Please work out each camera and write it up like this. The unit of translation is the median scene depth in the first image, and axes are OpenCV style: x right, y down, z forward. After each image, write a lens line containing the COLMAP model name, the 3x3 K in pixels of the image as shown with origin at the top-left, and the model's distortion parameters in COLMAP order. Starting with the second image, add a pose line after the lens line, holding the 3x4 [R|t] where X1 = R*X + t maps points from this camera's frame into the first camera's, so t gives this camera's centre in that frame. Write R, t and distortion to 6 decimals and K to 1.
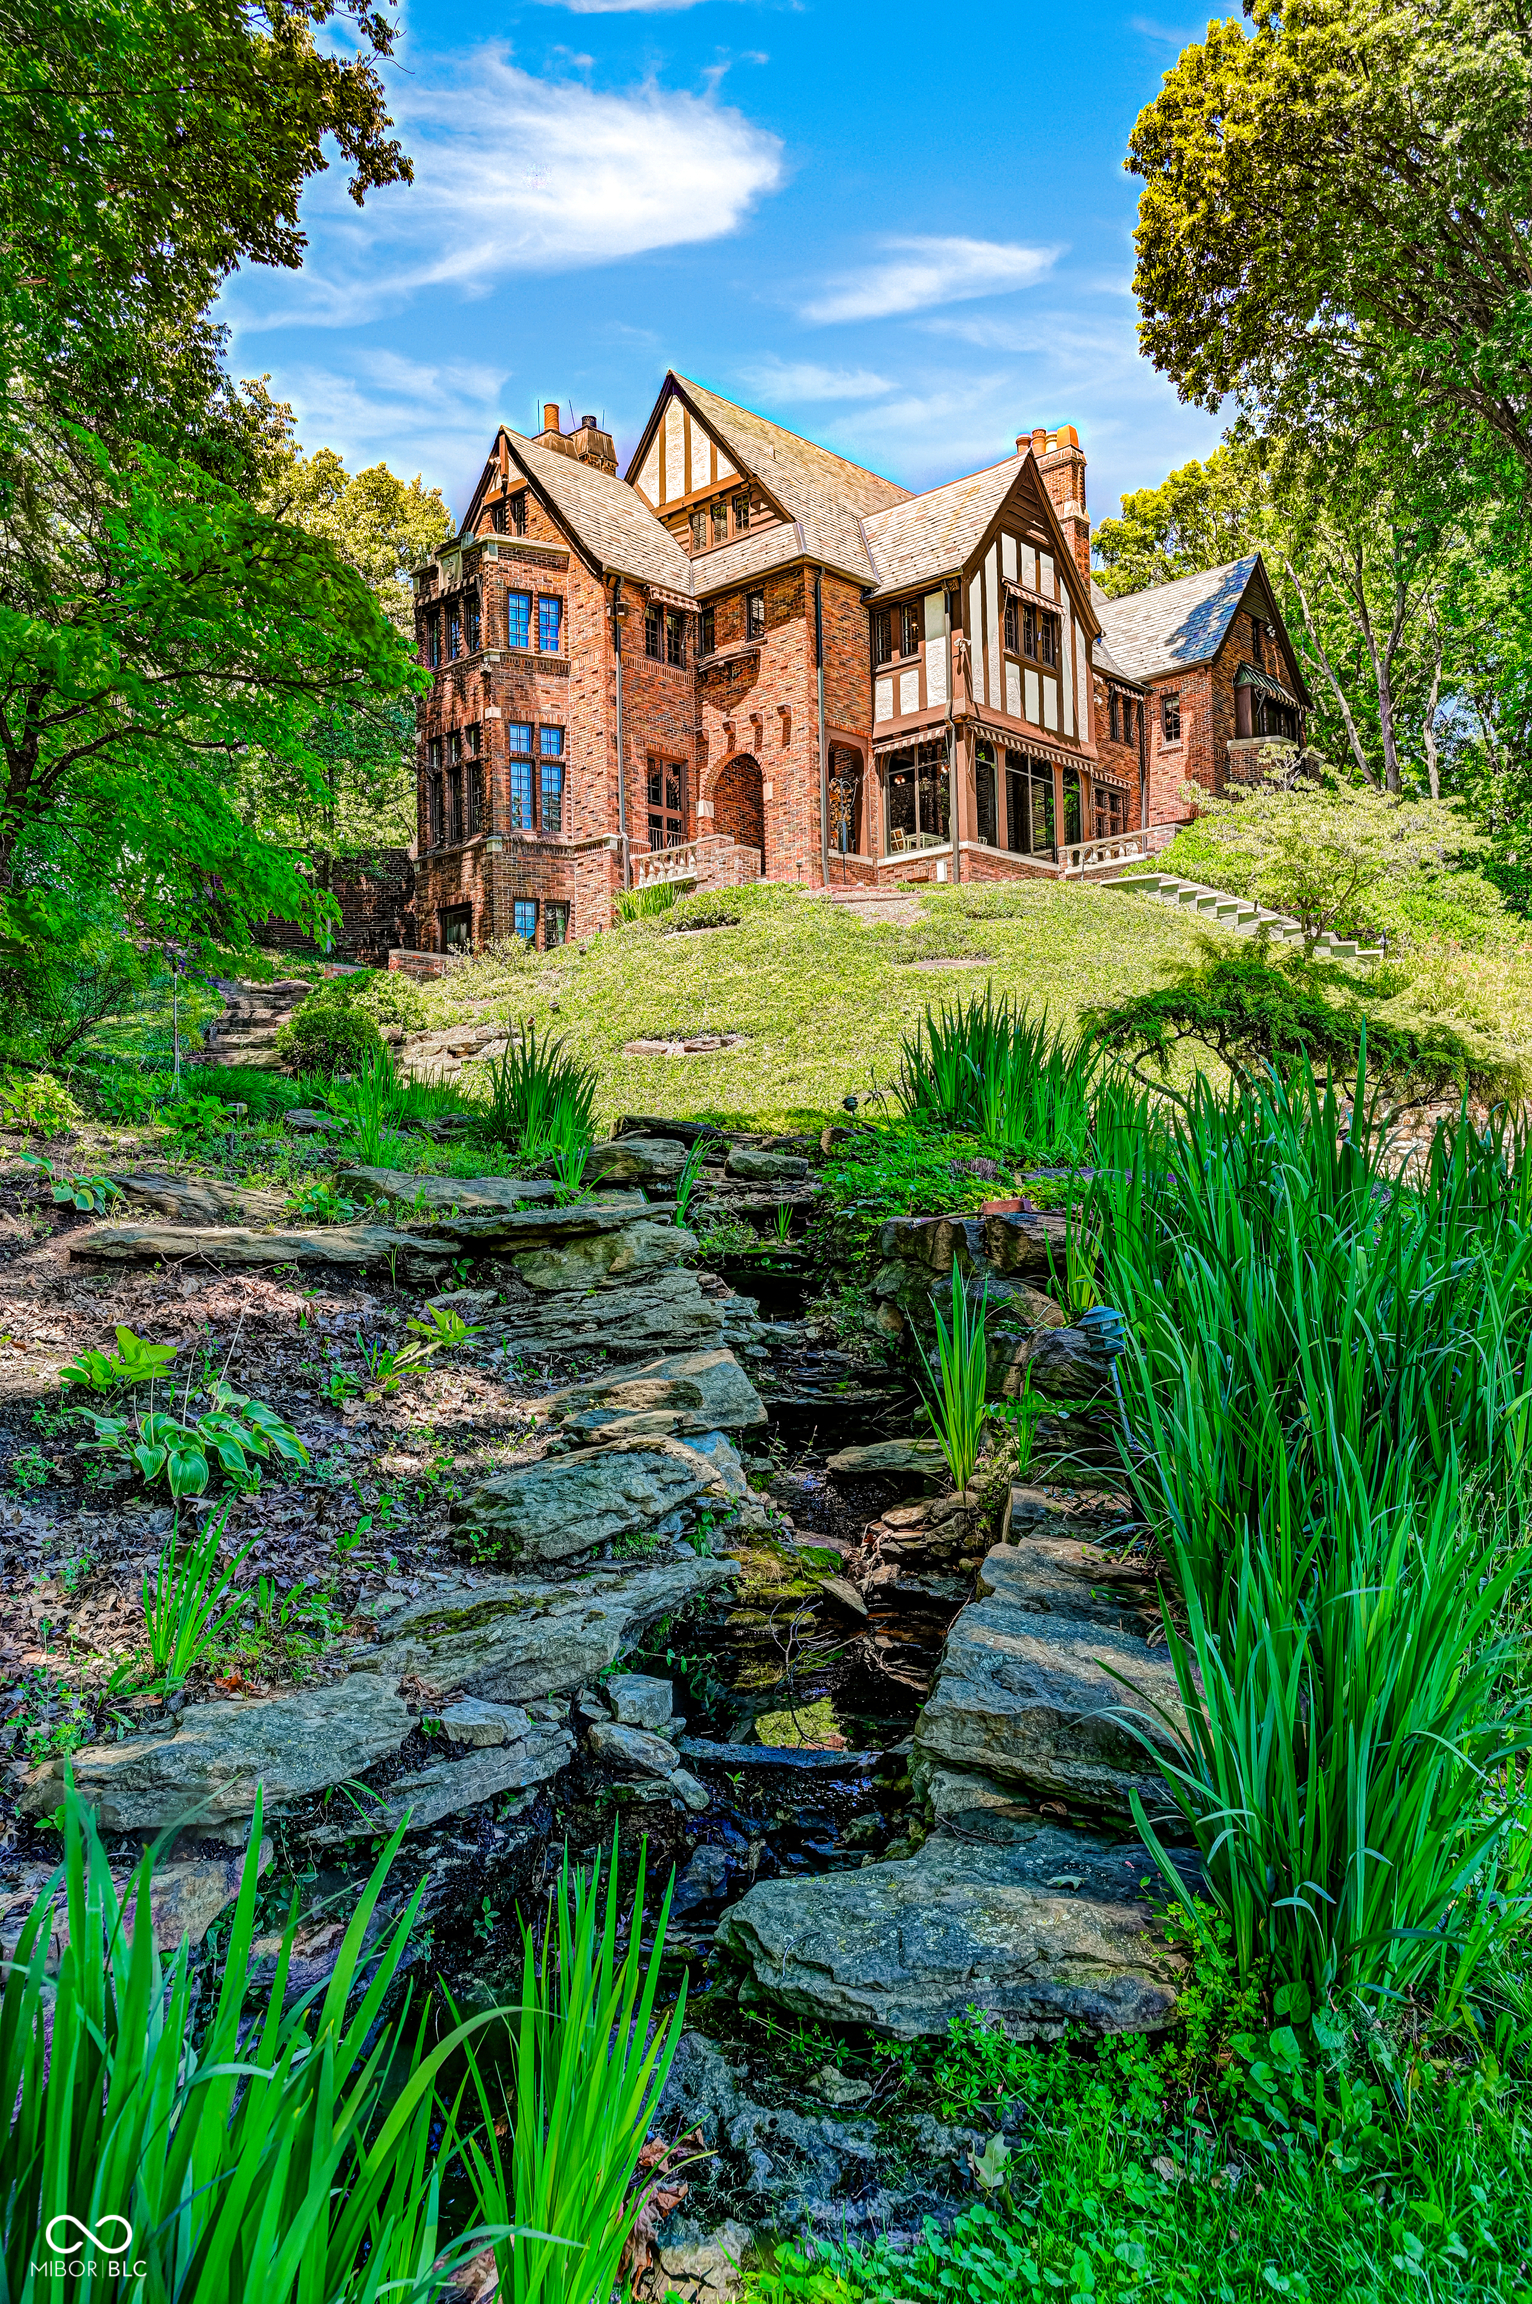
lens RADIAL K [[1688.9, 0, 752.2], [0, 1688.9, 1159.1], [0, 0, 1]] dist [-0.001847, -0.005762]
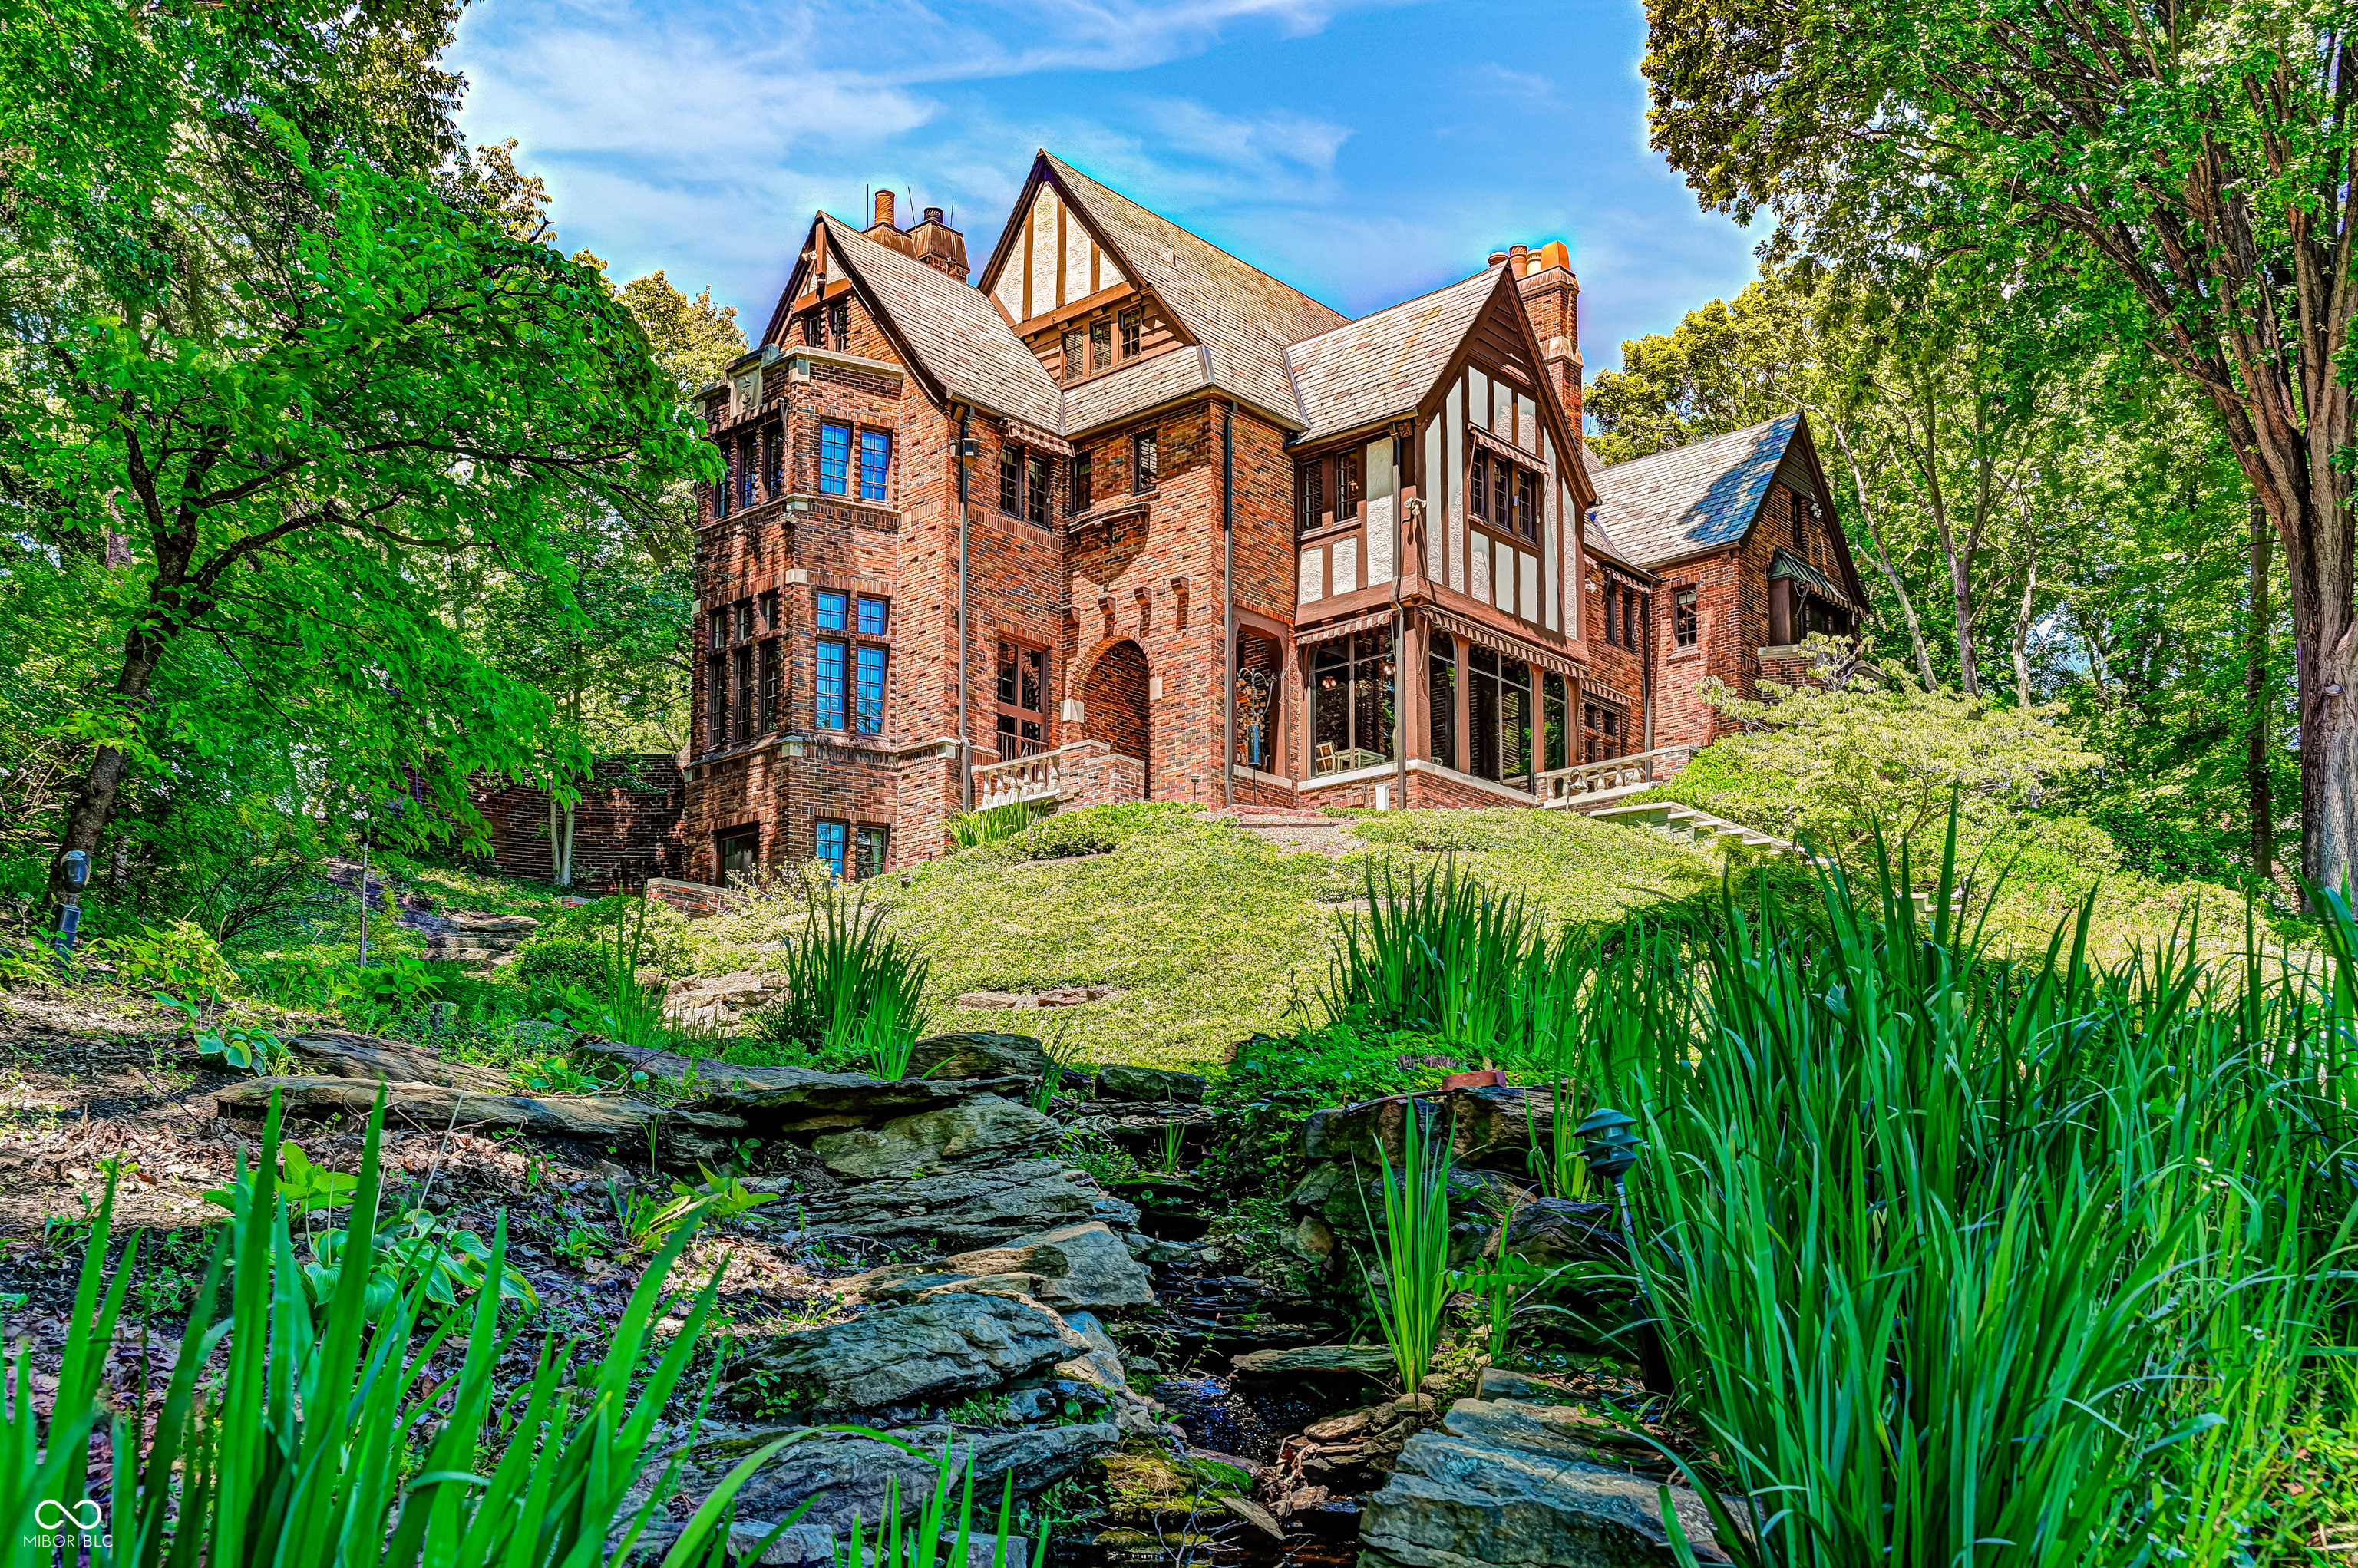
lens RADIAL K [[2238.6, 0, 1190.3], [0, 2238.6, 777.0], [0, 0, 1]] dist [0.000165, 0.000000]
pose [[0.999511, 0.025722, 0.017796, 0.007965], [-0.024727, 0.998234, -0.054011, -0.124836], [-0.019154, 0.053545, 0.998382, -0.003059]]
